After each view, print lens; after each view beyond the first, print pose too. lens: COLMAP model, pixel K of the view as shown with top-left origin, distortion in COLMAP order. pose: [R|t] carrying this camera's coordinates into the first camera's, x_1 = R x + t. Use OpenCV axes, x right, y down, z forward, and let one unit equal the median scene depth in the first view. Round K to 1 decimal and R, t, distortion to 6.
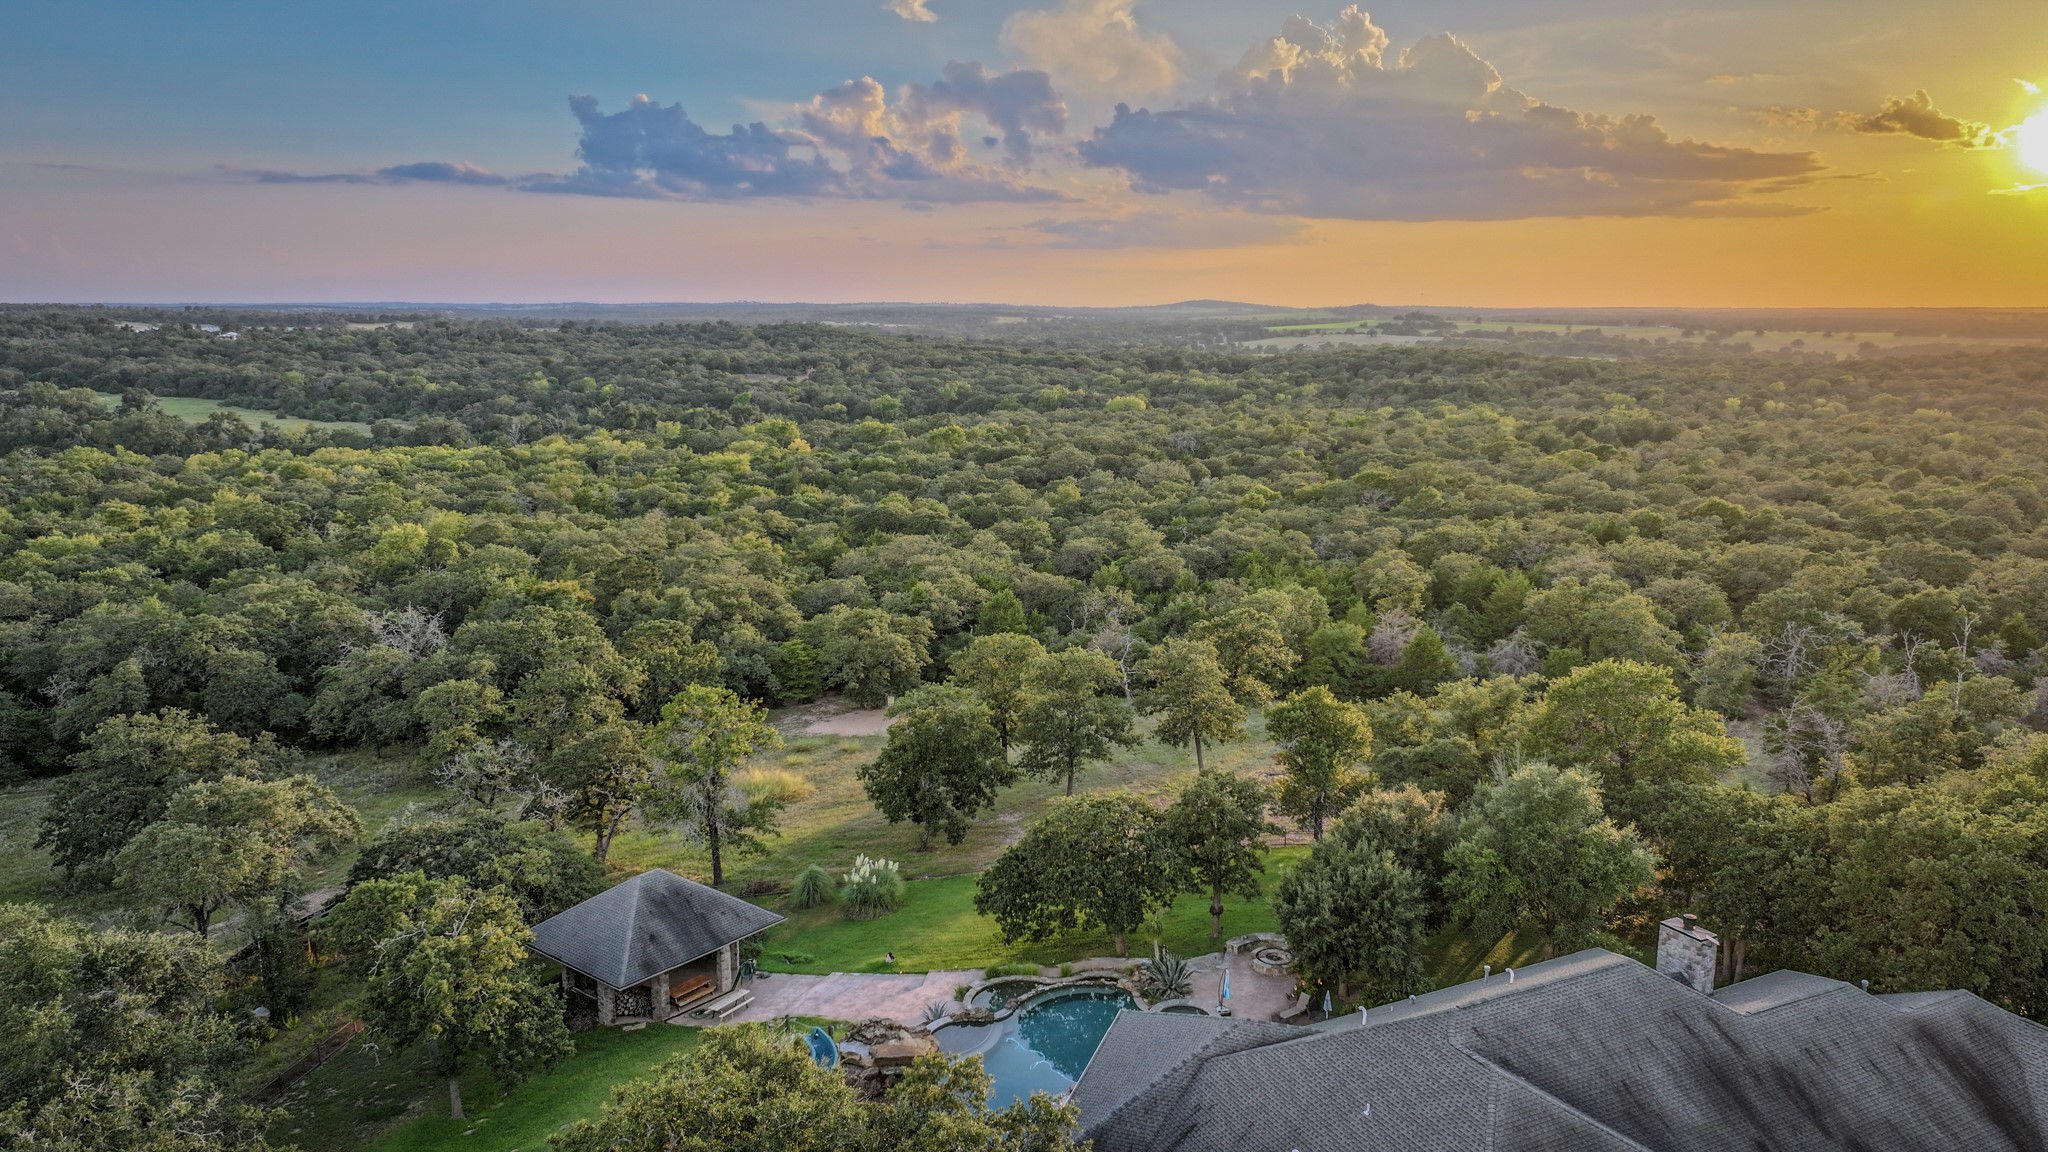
lens RADIAL K [[1411.4, 0, 1024.0], [0, 1411.4, 576.0], [0, 0, 1]] dist [-0.000724, -0.000786]
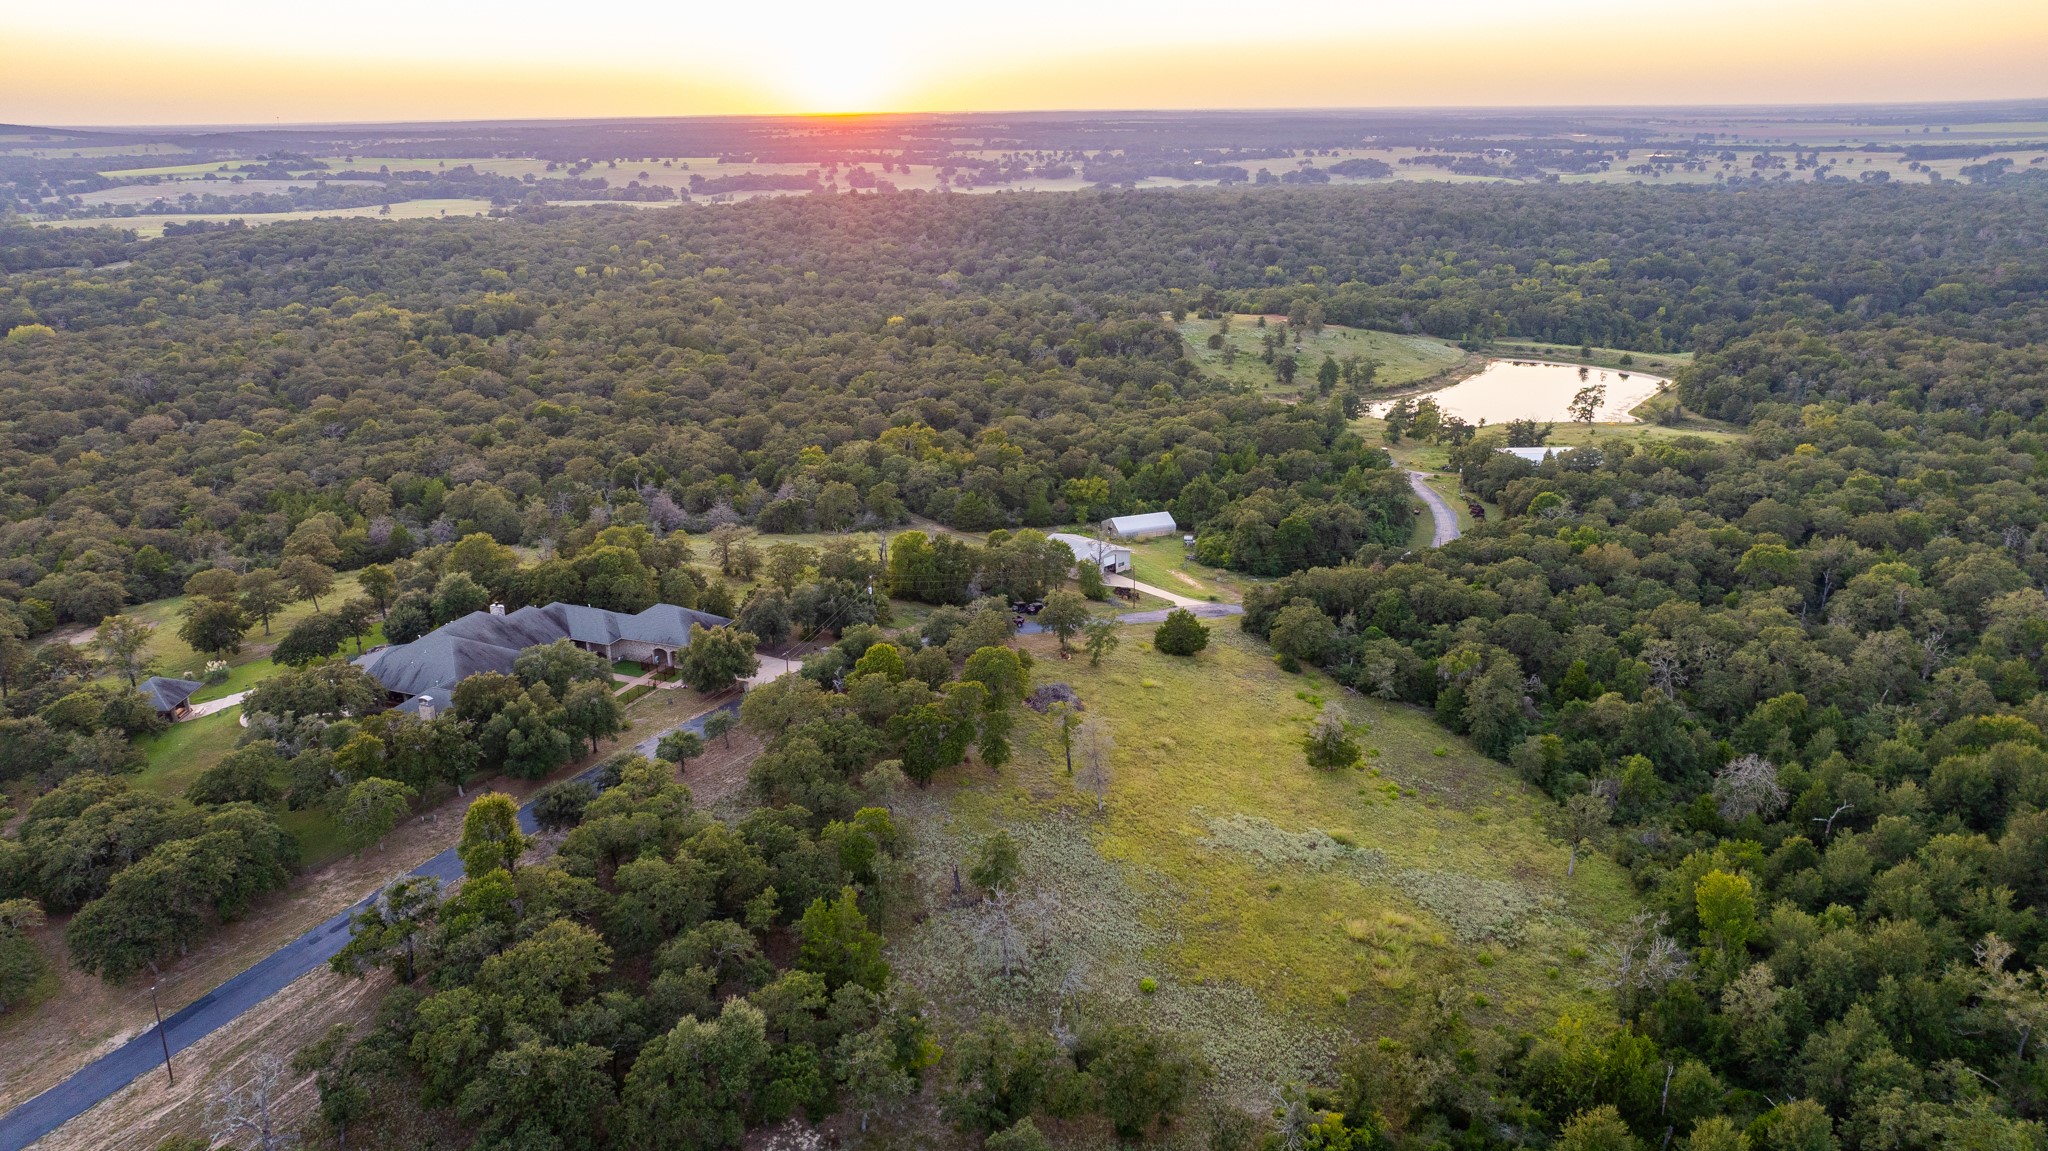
lens RADIAL K [[1436.1, 0, 1024.0], [0, 1436.1, 575.5], [0, 0, 1]] dist [-0.043387, 0.046422]
pose [[0.741615, -0.214279, 0.635682, -0.324230], [0.132476, 0.975731, 0.174352, -0.112415], [-0.657615, -0.045089, 0.752004, -1.008265]]
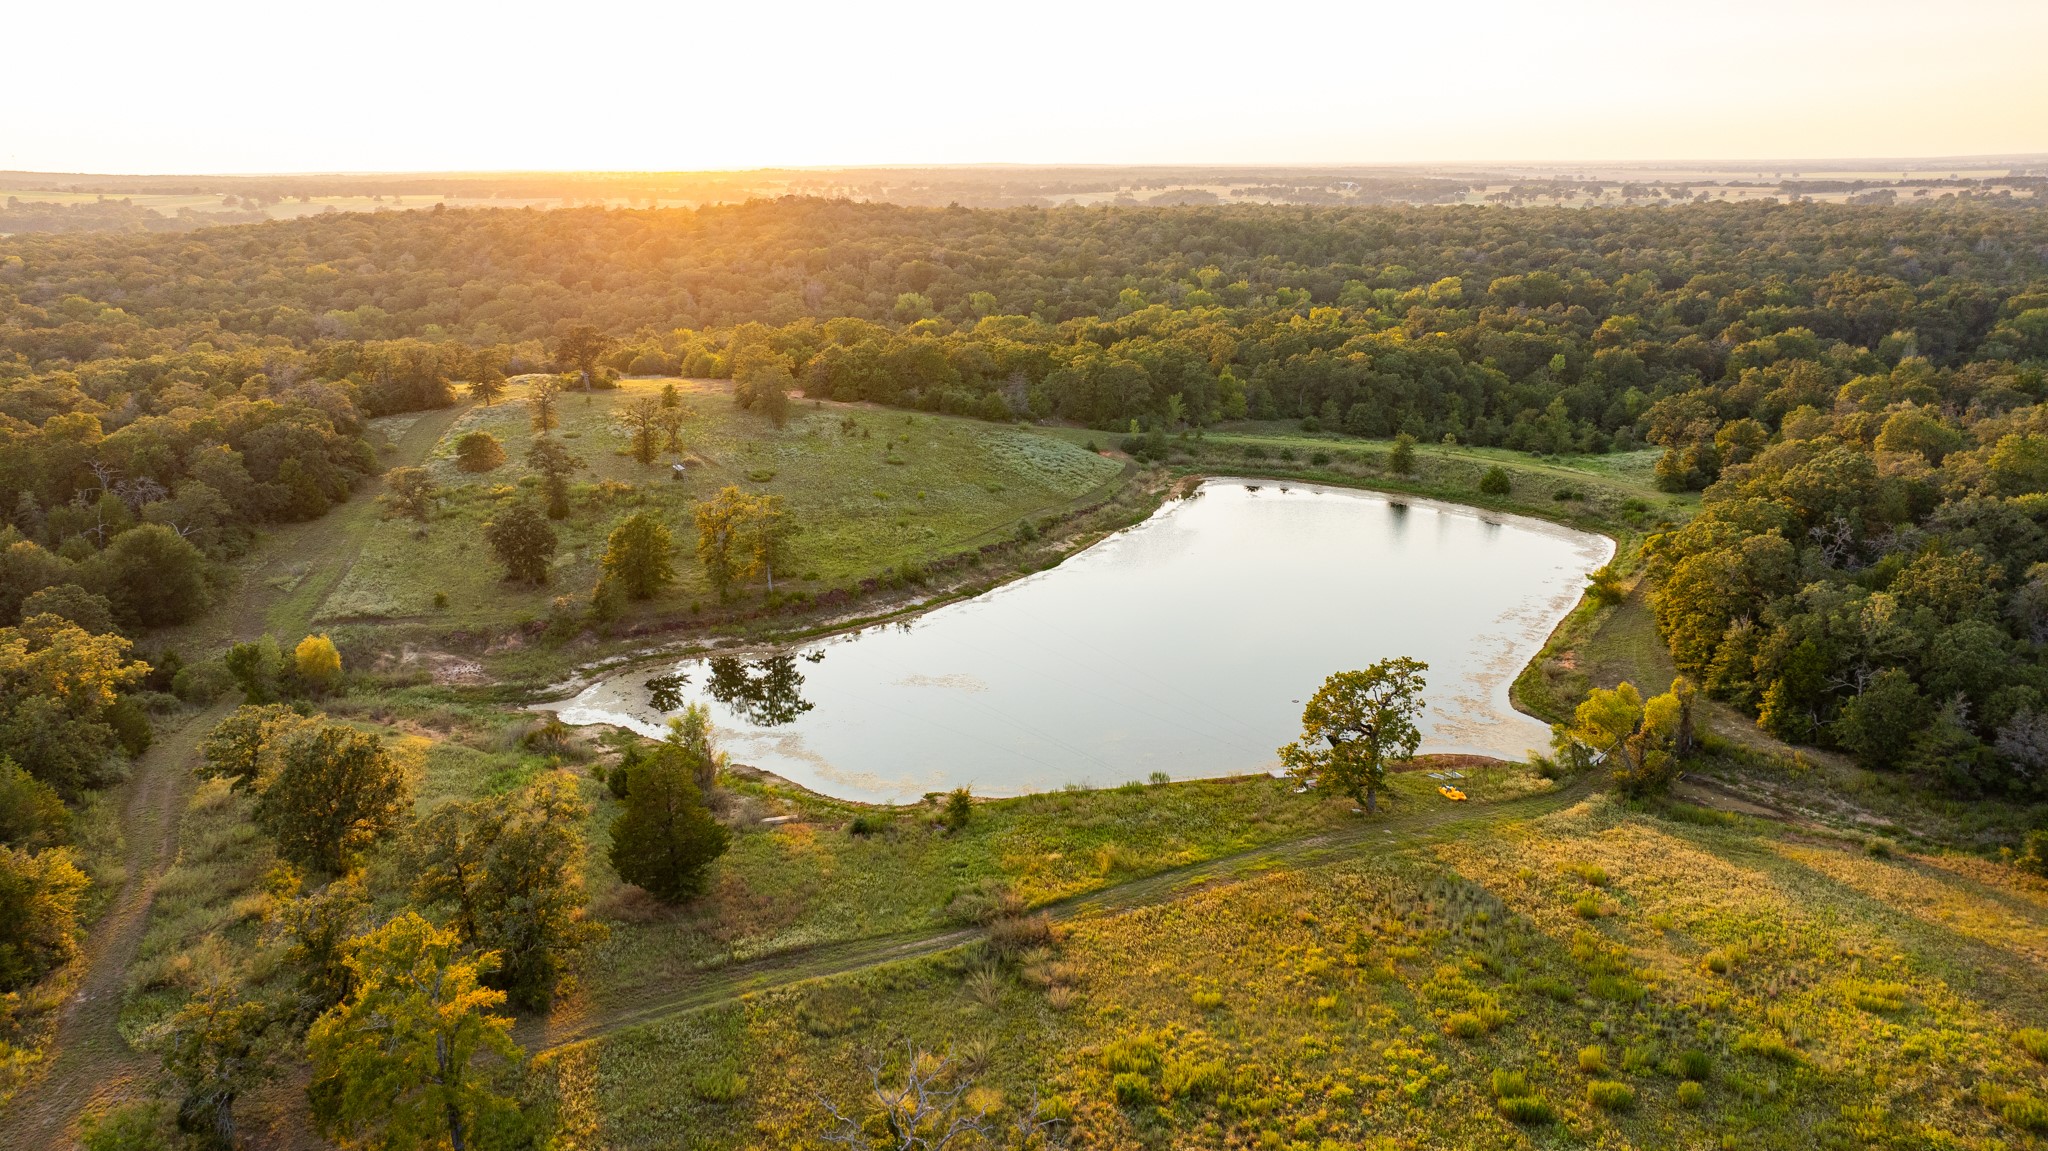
lens RADIAL K [[1411.4, 0, 1024.0], [0, 1411.4, 575.5], [0, 0, 1]] dist [-0.000724, -0.000786]
pose [[0.686176, -0.206143, 0.697615, 1.752549], [0.139391, 0.978496, 0.152037, -0.014939], [-0.713955, -0.007083, 0.700156, 0.008803]]
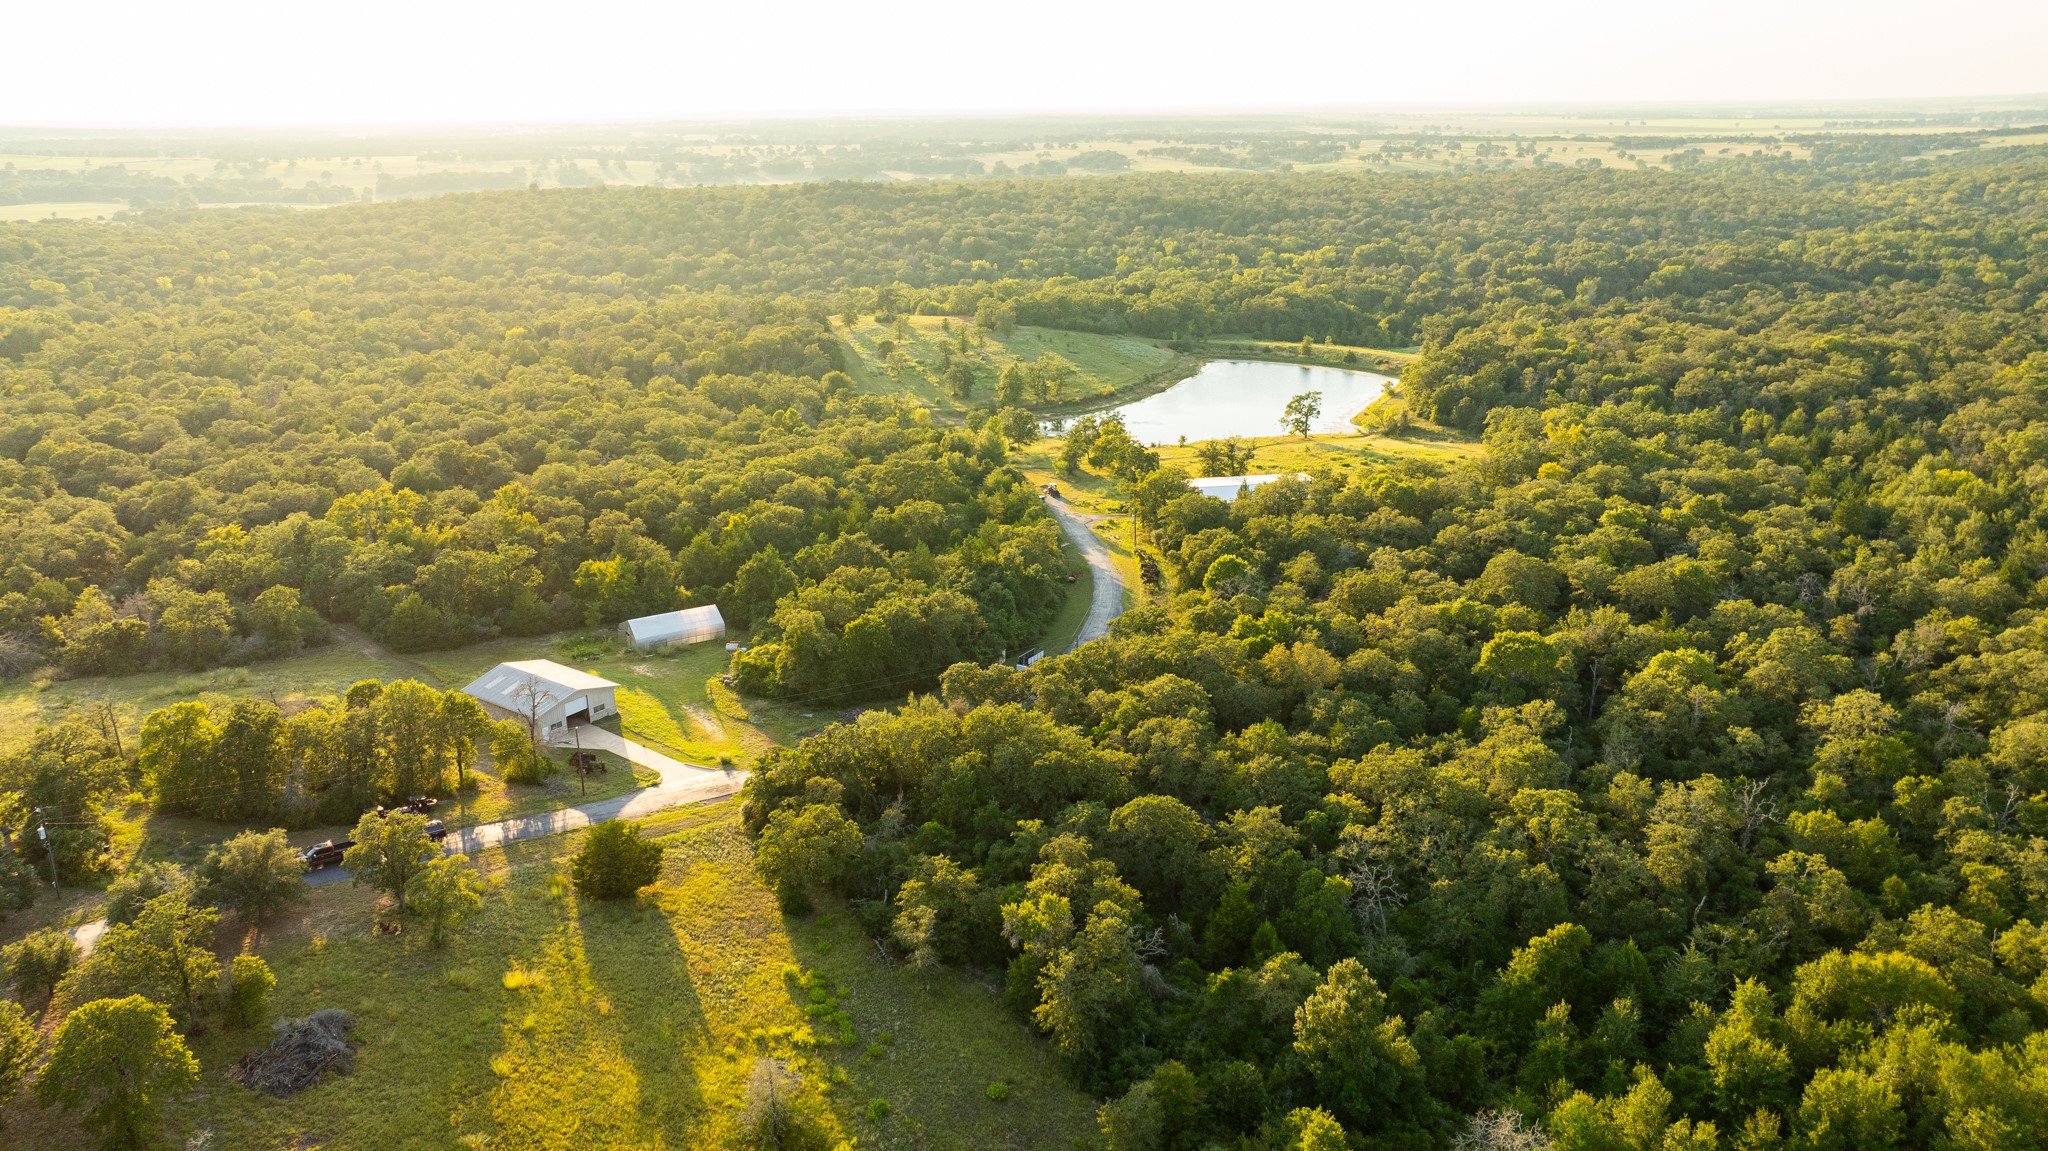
lens RADIAL K [[1436.1, 0, 1024.0], [0, 1436.1, 575.5], [0, 0, 1]] dist [-0.043387, 0.046422]
pose [[0.623971, -0.249568, 0.740524, 0.244866], [0.153325, 0.968311, 0.197143, -0.085578], [-0.766258, -0.009471, 0.642463, -0.784524]]
